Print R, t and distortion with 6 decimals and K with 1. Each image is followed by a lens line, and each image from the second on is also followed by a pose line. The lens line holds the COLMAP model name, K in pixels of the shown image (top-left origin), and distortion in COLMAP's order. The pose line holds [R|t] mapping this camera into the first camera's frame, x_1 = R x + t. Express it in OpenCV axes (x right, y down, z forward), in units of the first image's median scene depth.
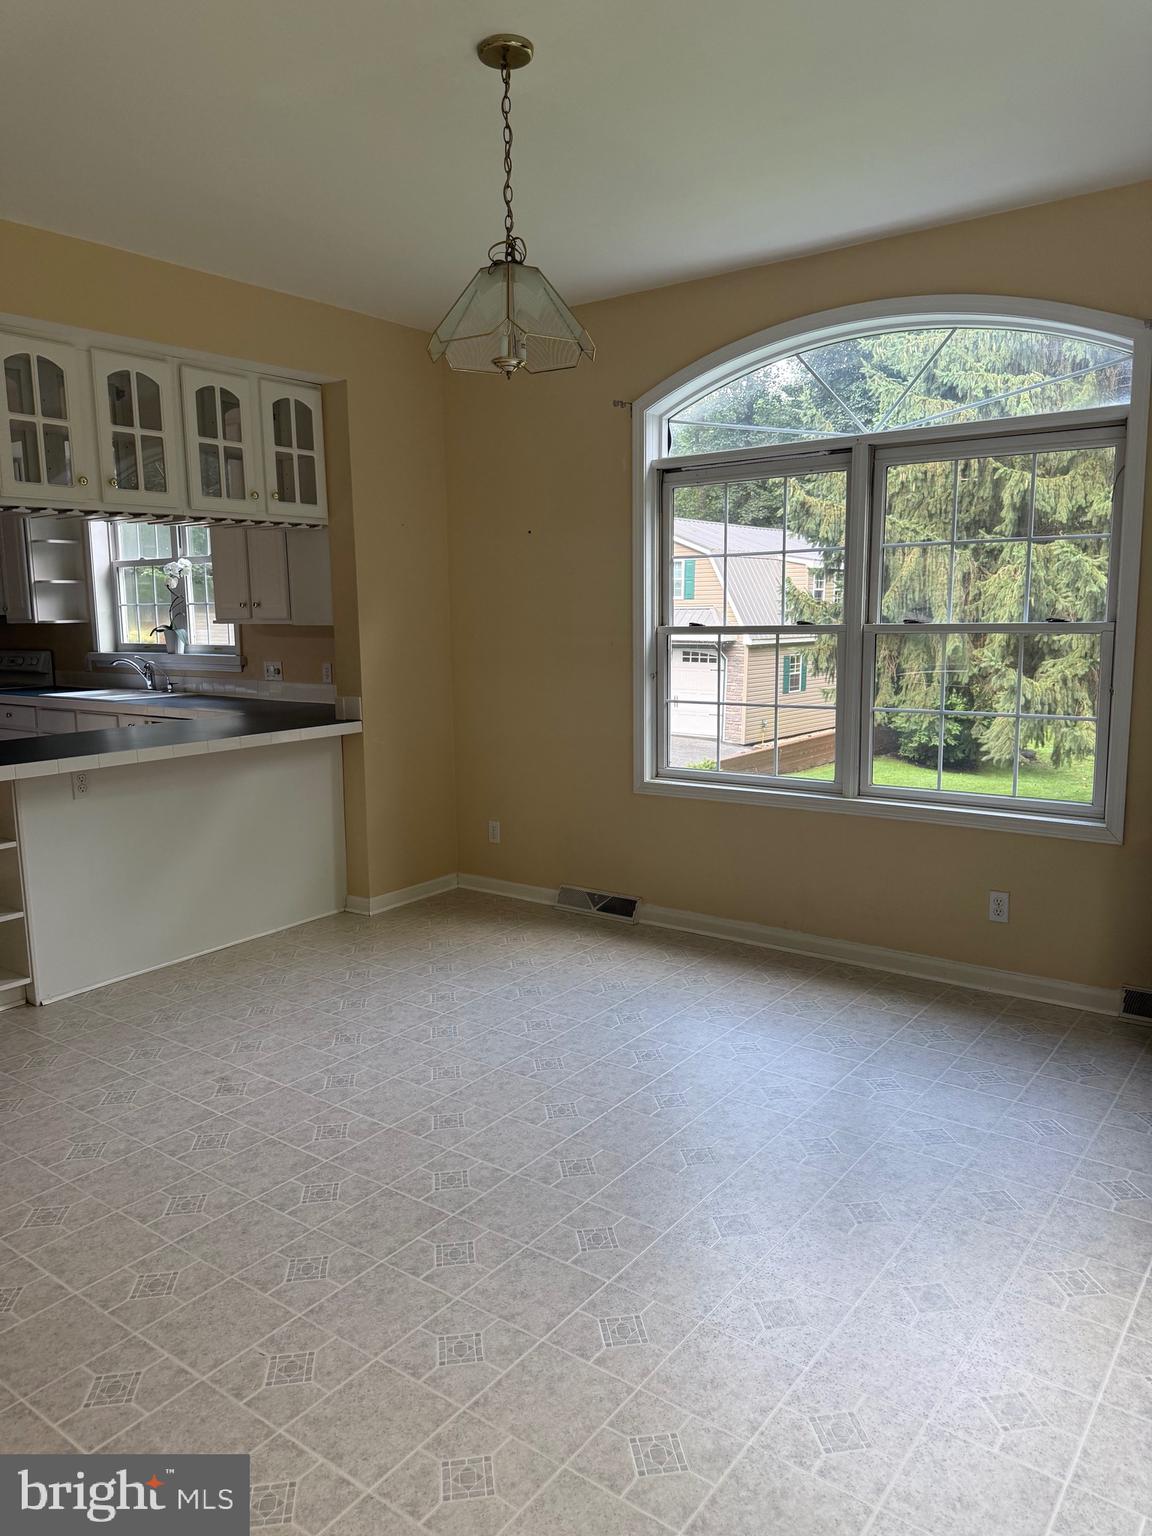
lens RADIAL K [[1083.3, 0, 584.1], [0, 1083.3, 771.3], [0, 0, 1]] dist [0.029746, -0.031757]
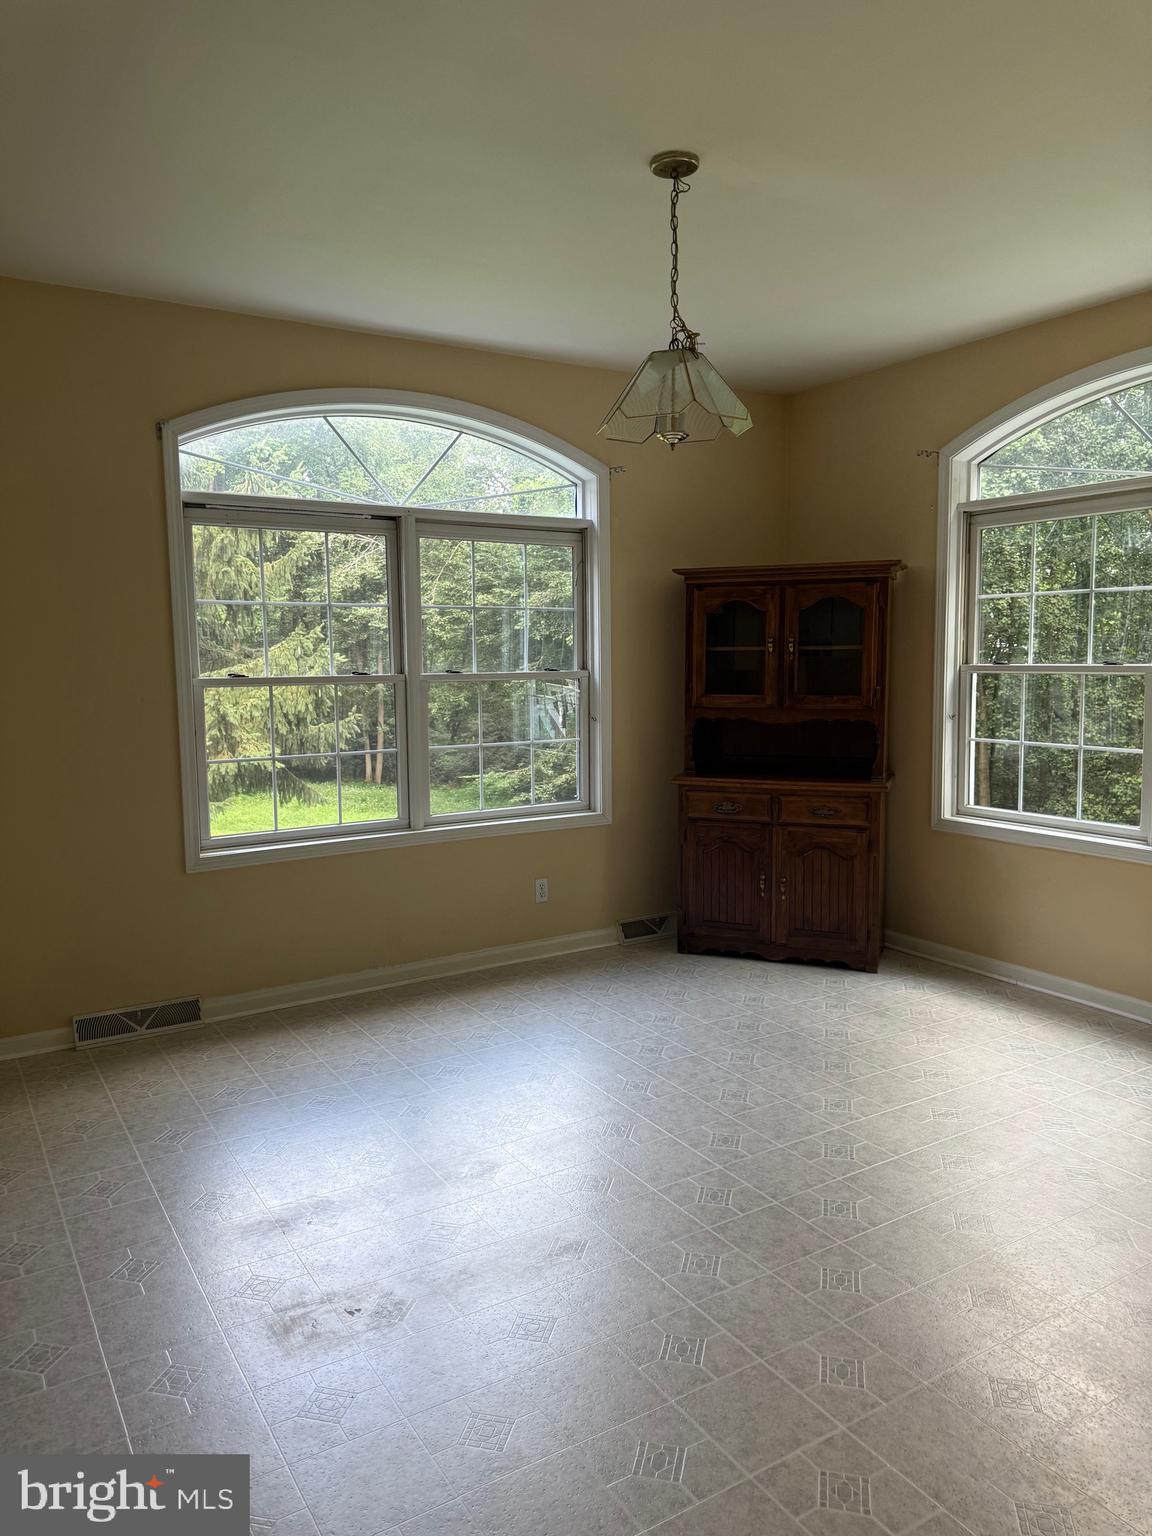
lens RADIAL K [[1083.3, 0, 532.4], [0, 1083.3, 788.3], [0, 0, 1]] dist [0.029746, -0.031757]
pose [[0.353704, -0.112209, 0.928602, -0.750896], [0.143281, 0.987561, 0.064758, -0.075153], [-0.924318, 0.110146, 0.365382, 0.491398]]
